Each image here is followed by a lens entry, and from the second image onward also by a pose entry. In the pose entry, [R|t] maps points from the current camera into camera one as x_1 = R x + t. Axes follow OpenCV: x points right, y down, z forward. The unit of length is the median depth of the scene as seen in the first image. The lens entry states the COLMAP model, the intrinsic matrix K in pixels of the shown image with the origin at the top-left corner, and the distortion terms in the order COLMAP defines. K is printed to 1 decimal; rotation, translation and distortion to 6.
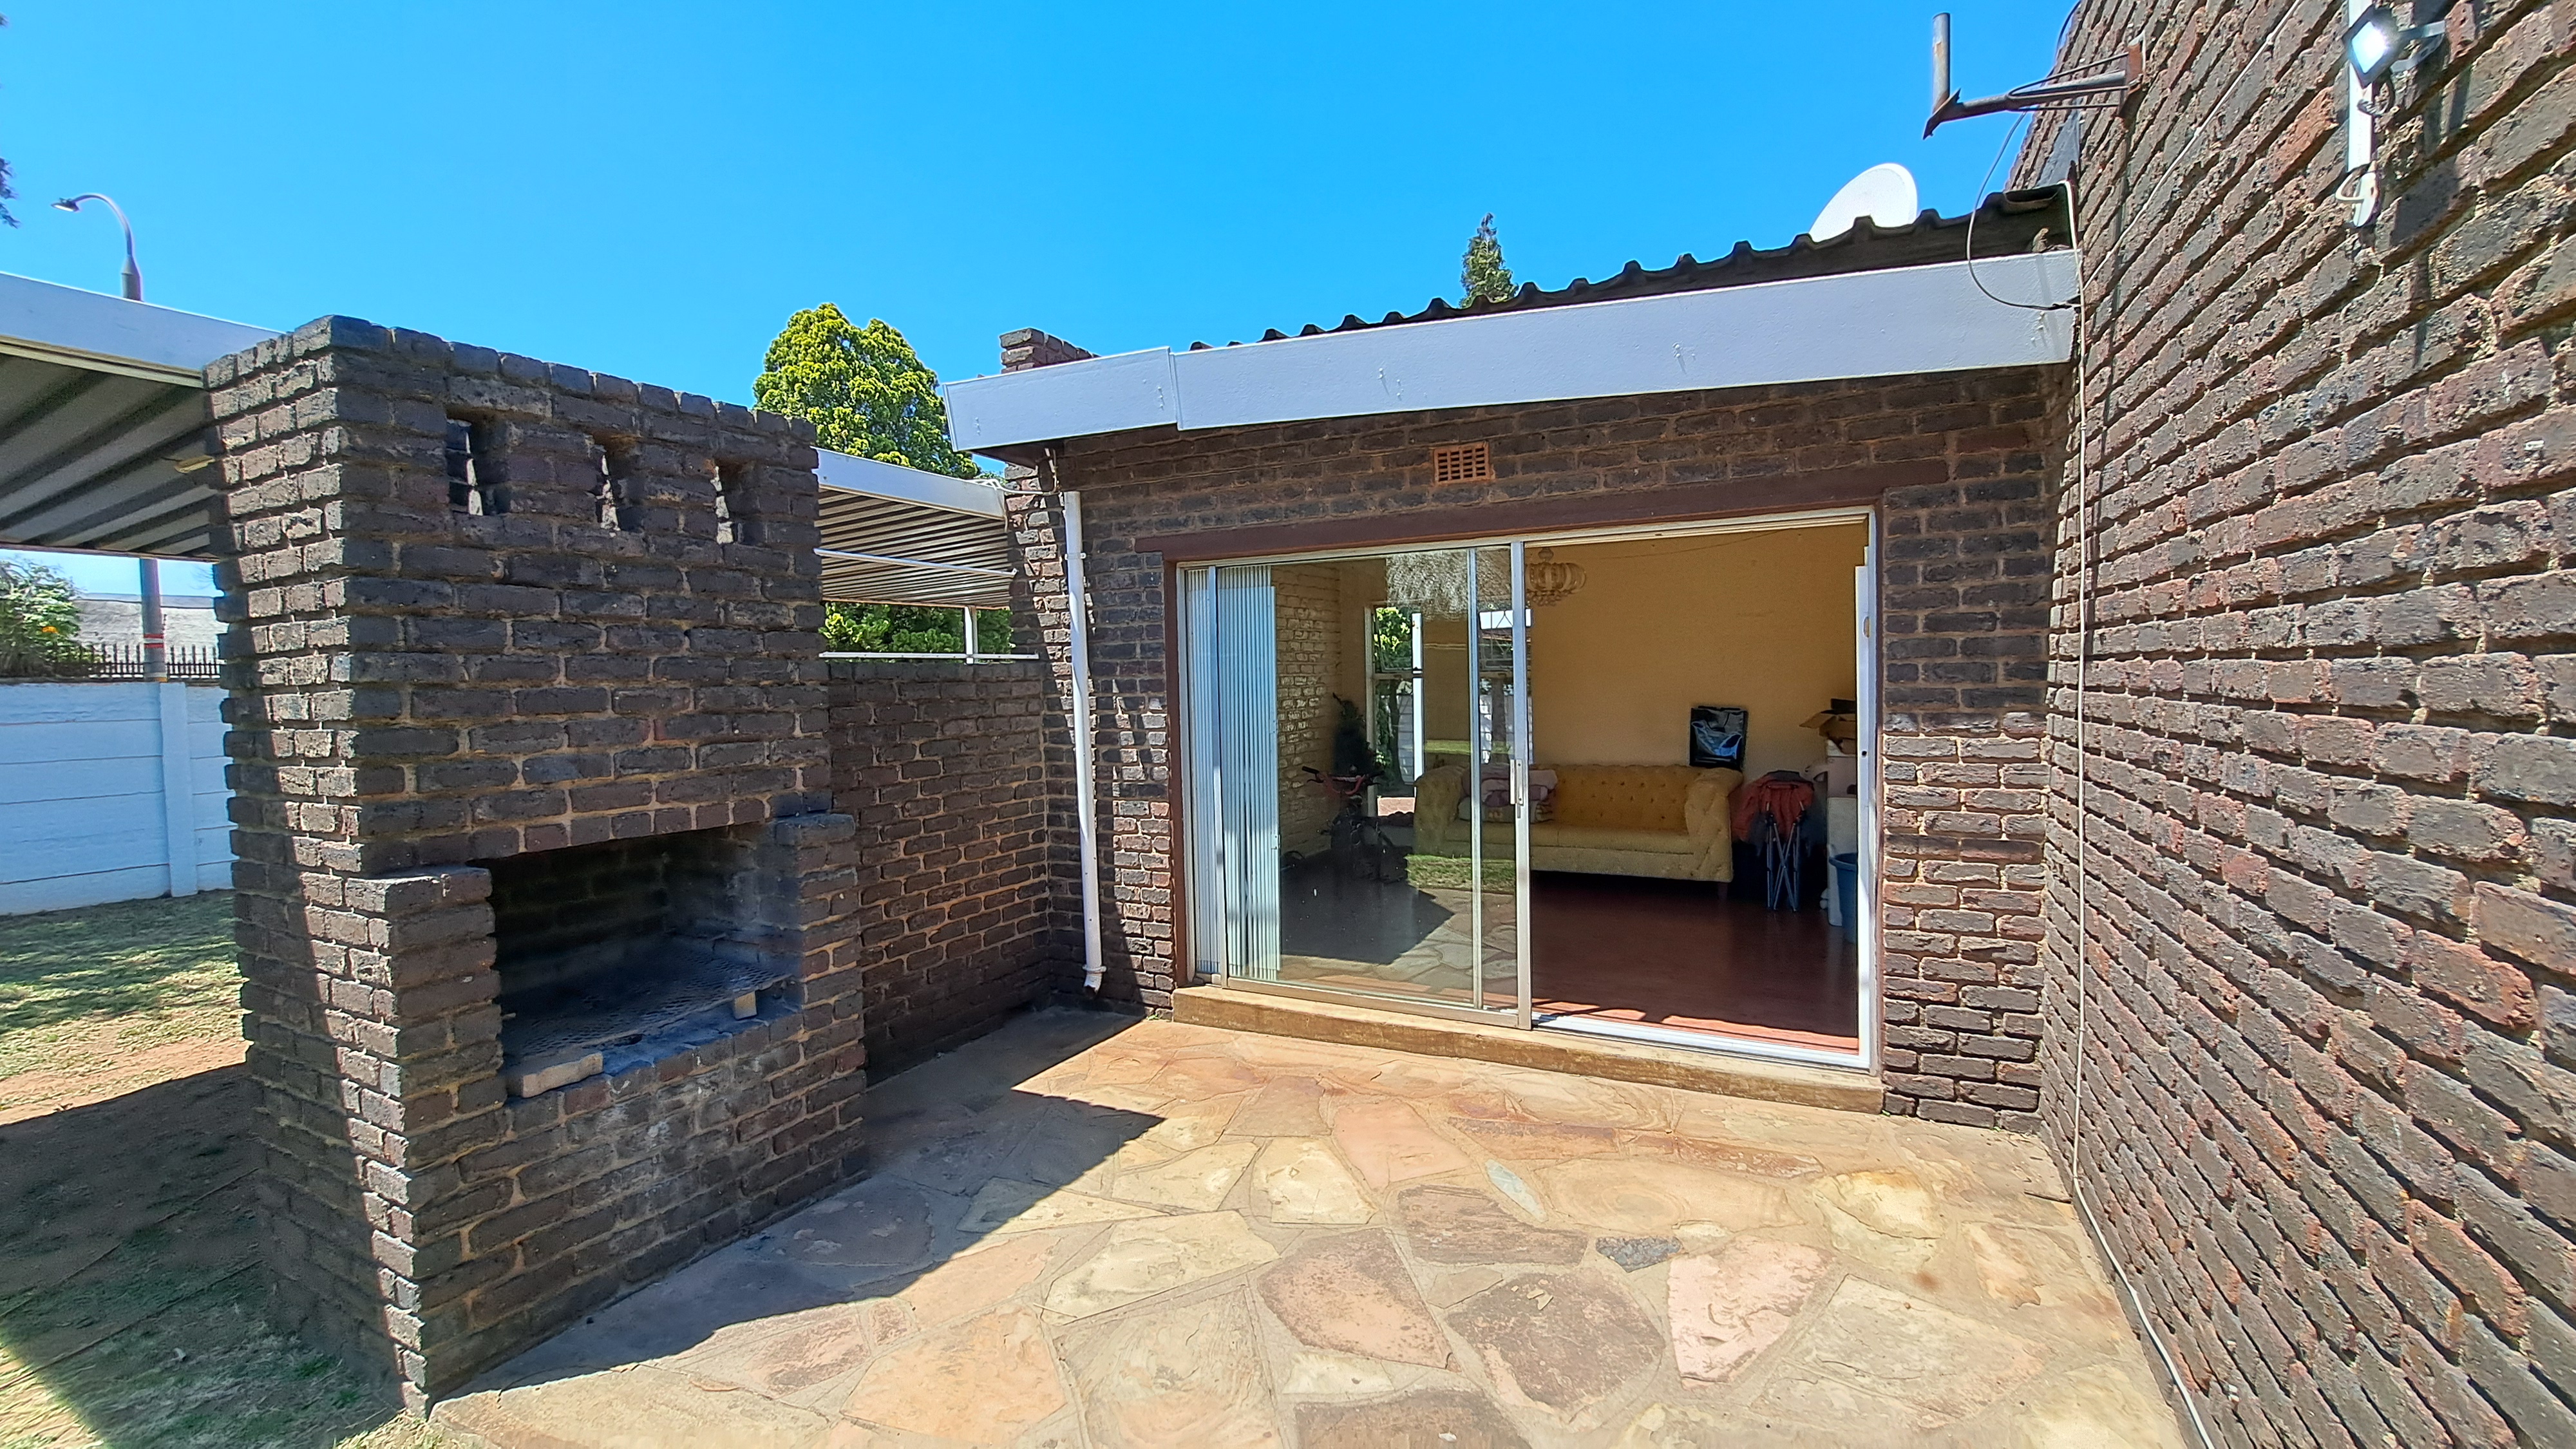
lens RADIAL K [[1028.0, 0, 1288.6], [0, 1028.0, 705.8], [0, 0, 1]] dist [-0.021853, 0.000931]
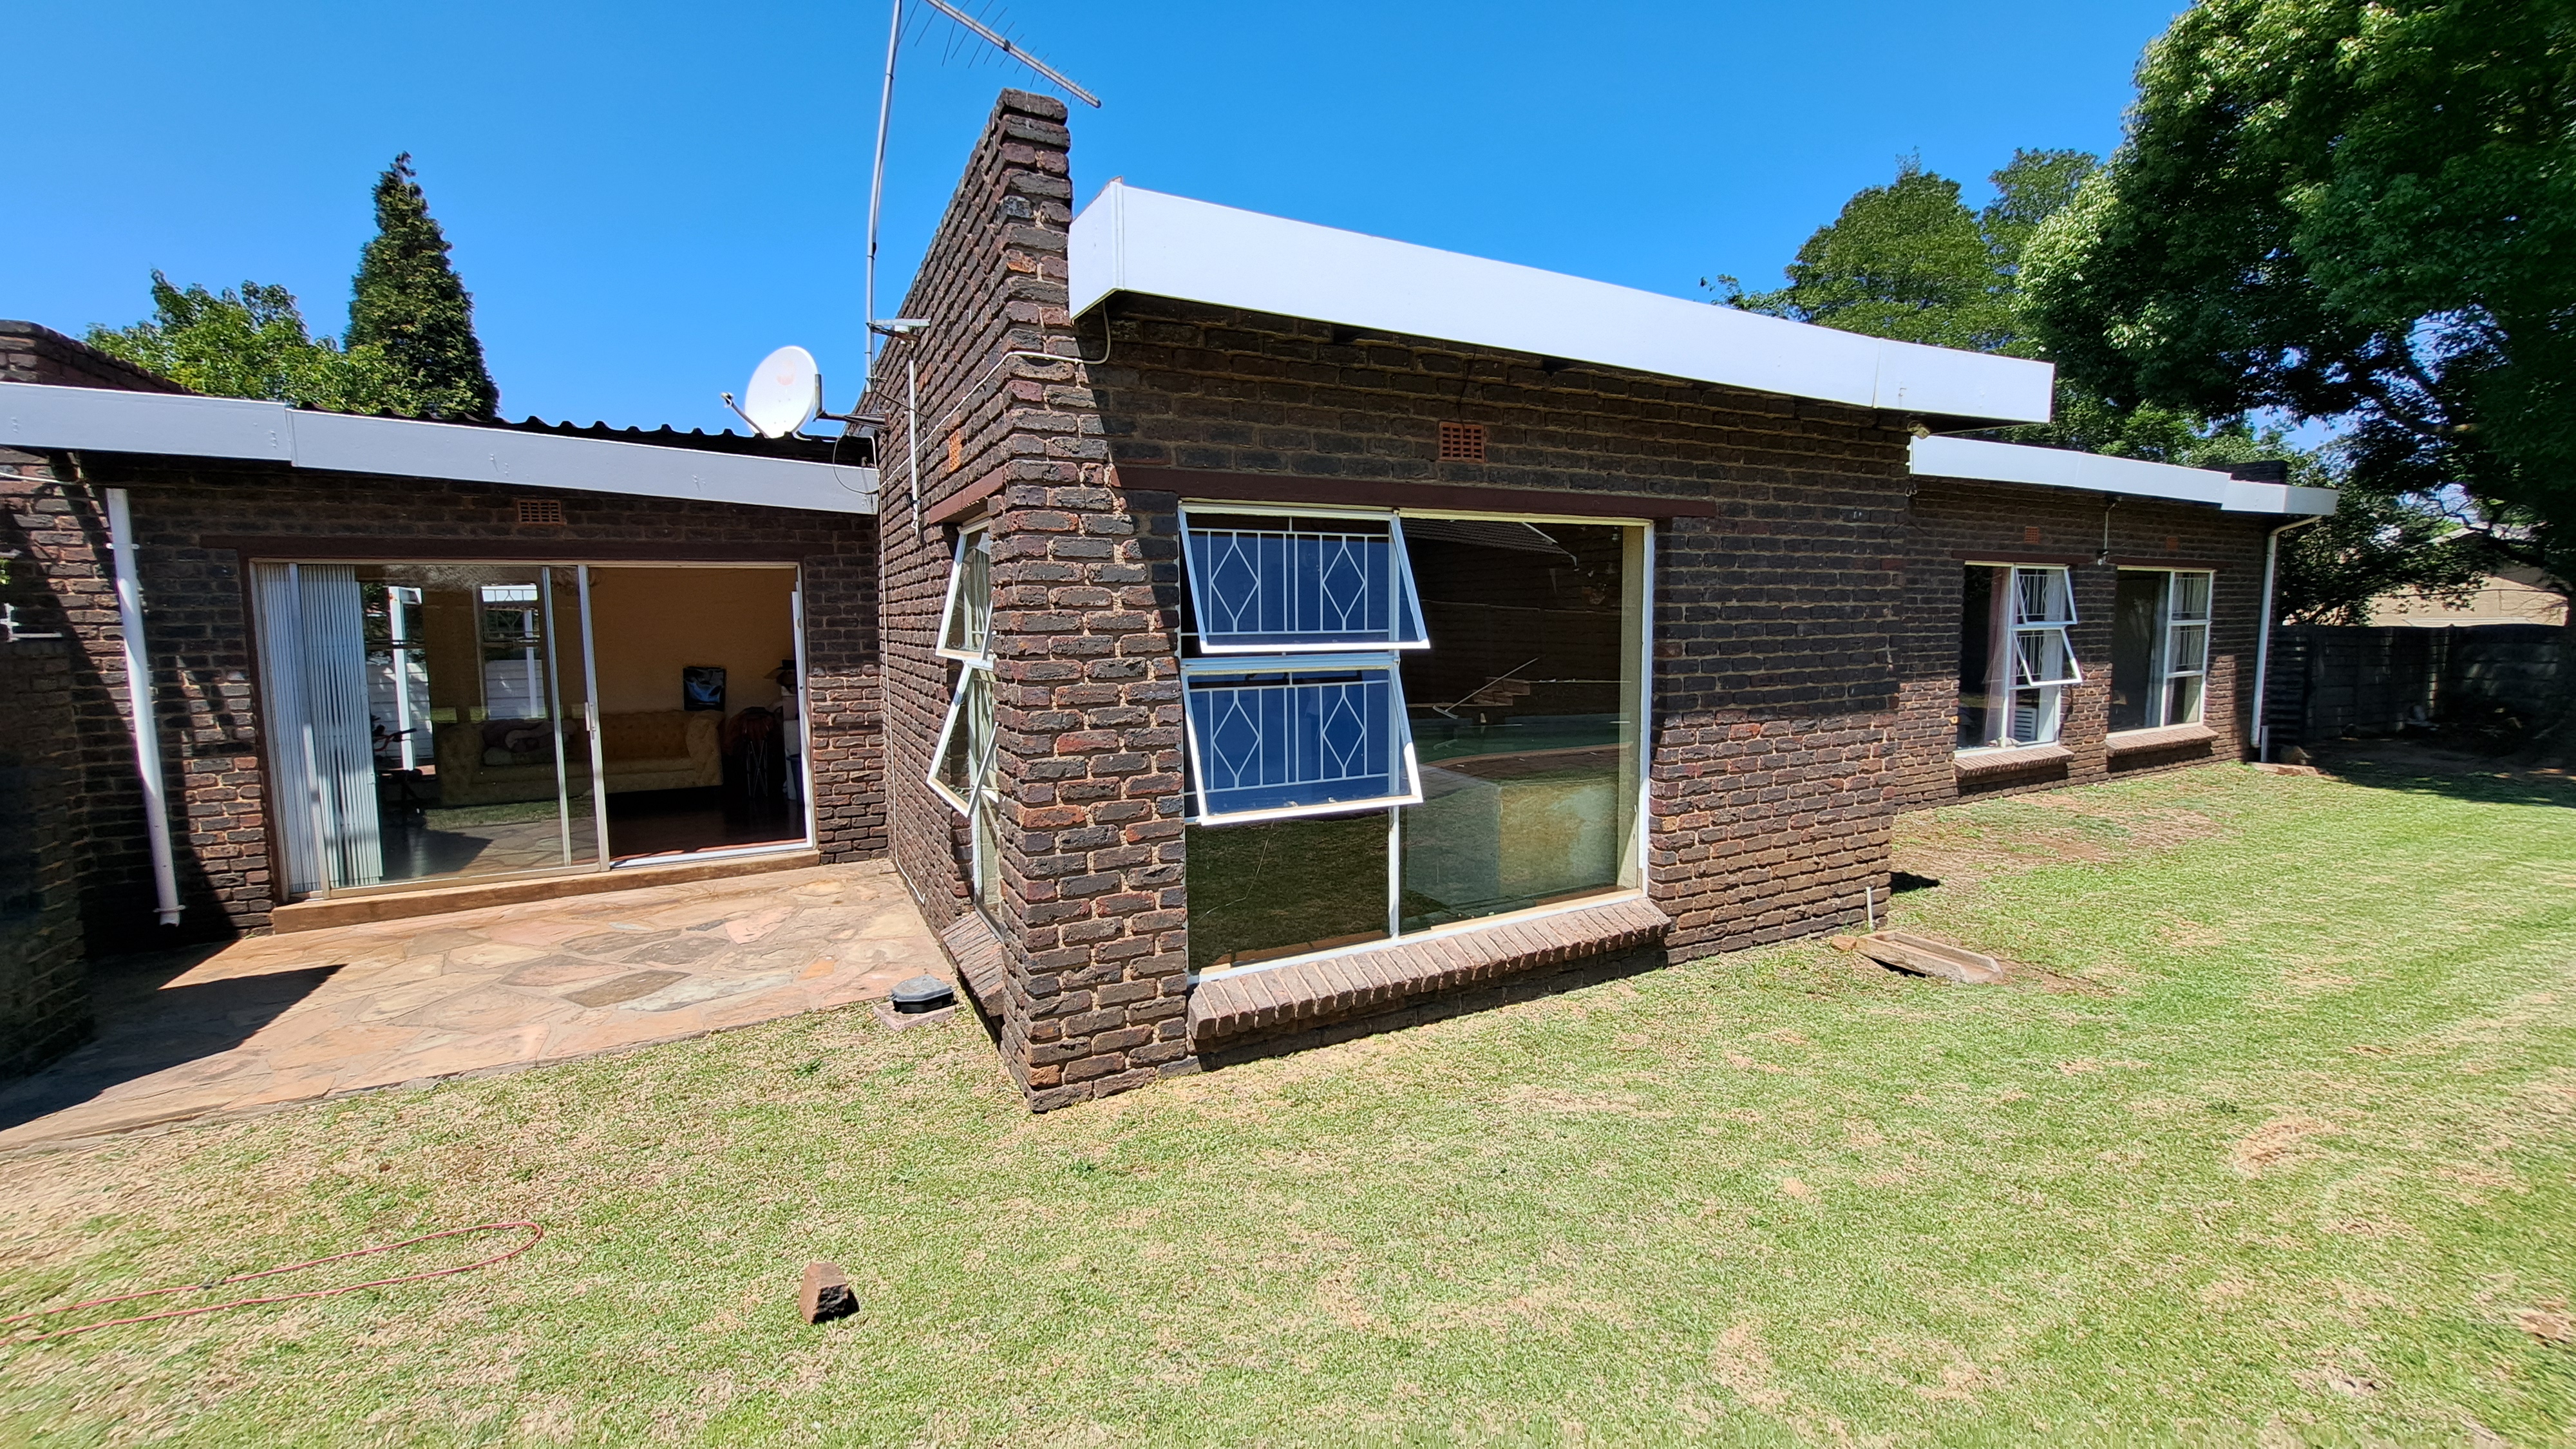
lens RADIAL K [[1028.0, 0, 1293.5], [0, 1028.0, 714.4], [0, 0, 1]] dist [-0.021853, 0.000931]
pose [[0.578973, -0.061090, 0.813055, -0.390299], [0.022772, 0.998012, 0.058772, 0.003030], [-0.815029, -0.015512, 0.579213, -0.726237]]
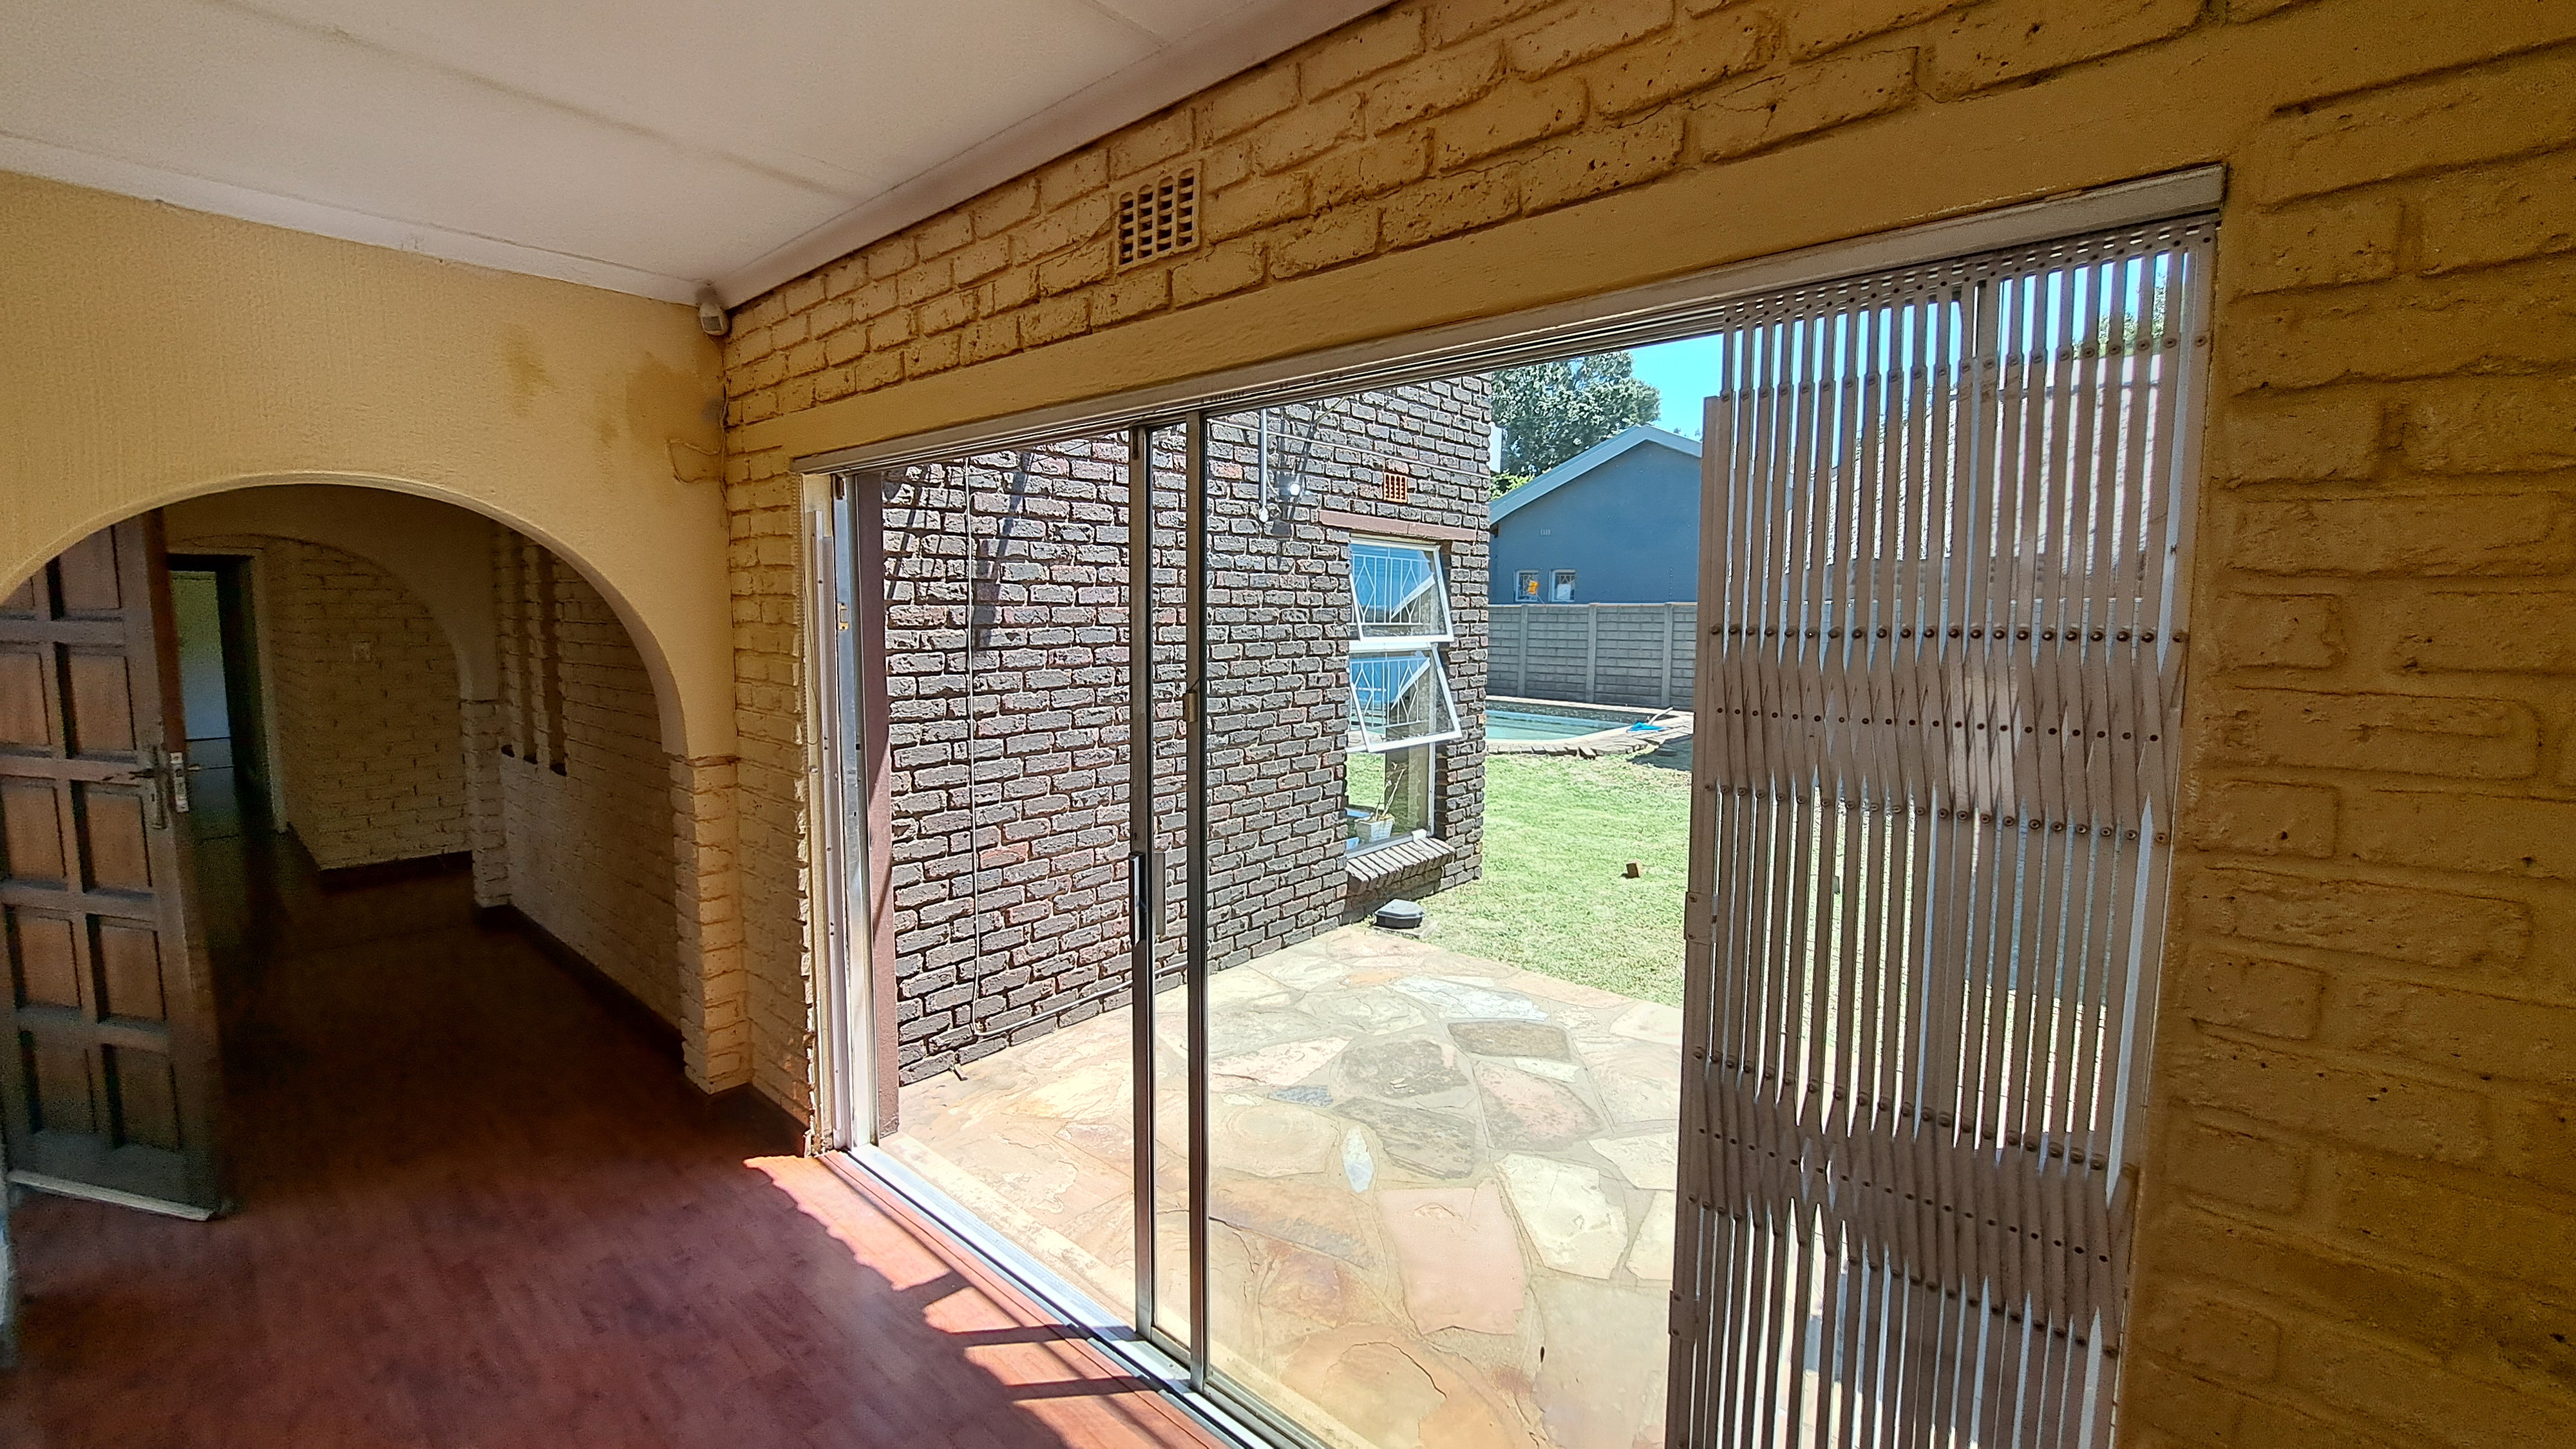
lens RADIAL K [[1028.0, 0, 1280.0], [0, 1028.0, 712.1], [0, 0, 1]] dist [-0.021853, 0.000931]
pose [[-0.968064, -0.006876, 0.250608, 0.026932], [0.025048, 0.991969, 0.123973, -0.075265], [-0.249448, 0.126291, -0.960118, 1.352619]]
